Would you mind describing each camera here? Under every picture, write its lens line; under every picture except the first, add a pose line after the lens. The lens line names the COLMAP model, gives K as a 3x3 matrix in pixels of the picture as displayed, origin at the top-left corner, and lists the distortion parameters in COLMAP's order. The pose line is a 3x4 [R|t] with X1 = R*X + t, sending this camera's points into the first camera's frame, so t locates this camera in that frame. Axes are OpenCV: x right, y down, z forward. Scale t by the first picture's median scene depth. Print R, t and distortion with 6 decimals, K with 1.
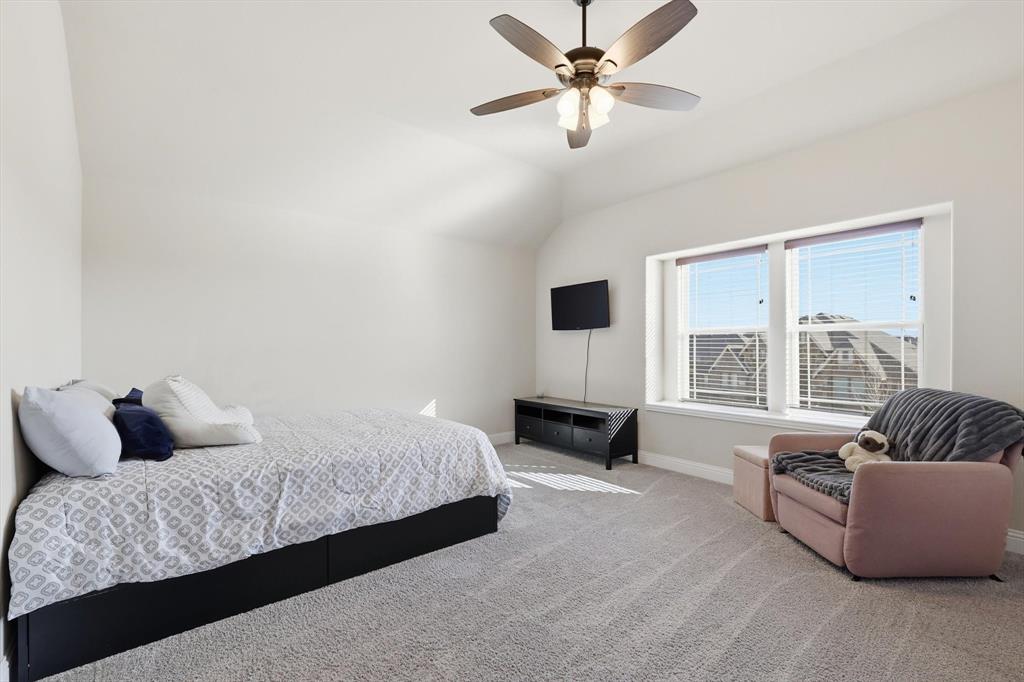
lens RADIAL K [[451.5, 0, 512.1], [0, 451.5, 344.6], [0, 0, 1]] dist [0.002291, -0.000112]
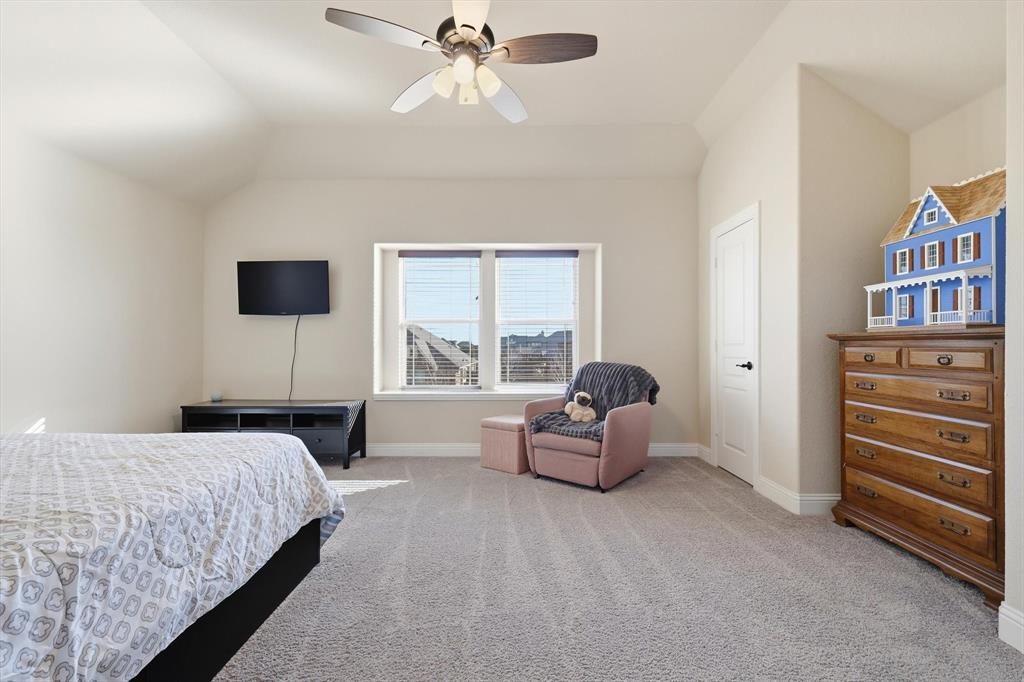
lens RADIAL K [[451.5, 0, 512.1], [0, 451.5, 344.6], [0, 0, 1]] dist [0.002291, -0.000112]
pose [[0.621709, 0.005166, 0.783232, -0.504965], [-0.004020, 0.999986, -0.003404, 0.047494], [-0.783238, -0.001033, 0.621721, 0.297035]]
